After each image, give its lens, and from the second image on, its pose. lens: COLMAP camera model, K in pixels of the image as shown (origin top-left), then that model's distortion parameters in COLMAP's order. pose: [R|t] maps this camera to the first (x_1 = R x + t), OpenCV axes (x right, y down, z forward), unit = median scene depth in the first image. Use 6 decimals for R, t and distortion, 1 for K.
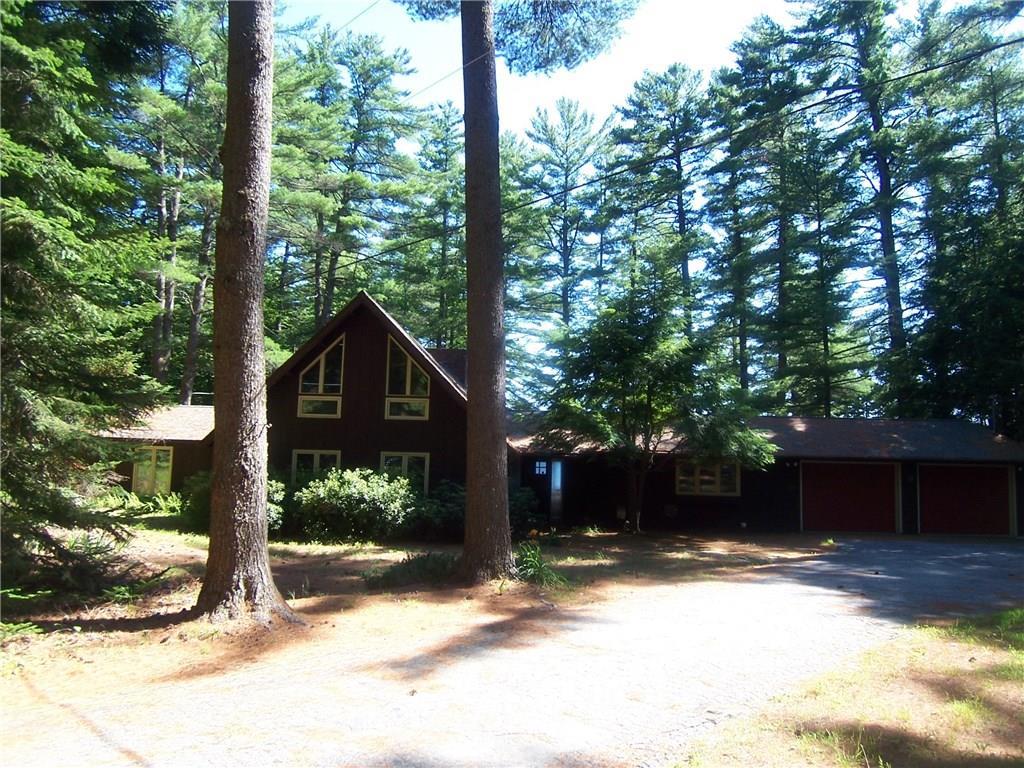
lens RADIAL K [[690.1, 0, 513.9], [0, 690.1, 386.7], [0, 0, 1]] dist [-0.023034, -0.001344]
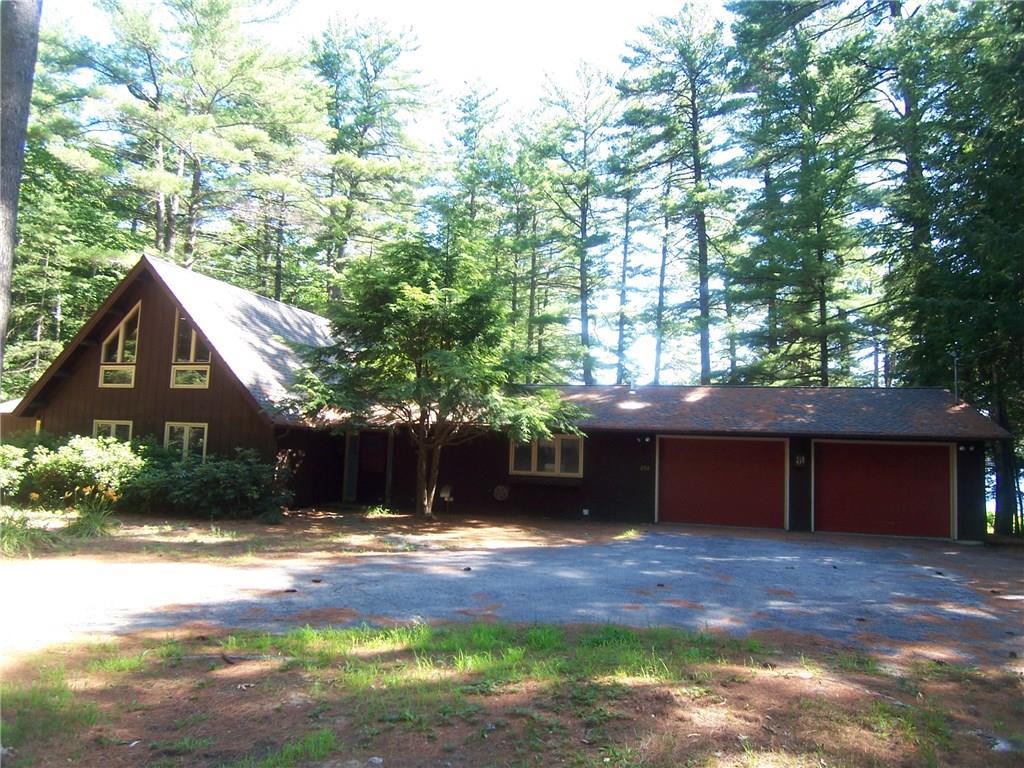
lens RADIAL K [[690.1, 0, 511.4], [0, 690.1, 381.6], [0, 0, 1]] dist [-0.023034, -0.001344]
pose [[0.971800, -0.015802, -0.235275, 0.443953], [0.016905, 0.999854, 0.002668, 0.038511], [0.235199, -0.006570, 0.971925, 0.162848]]
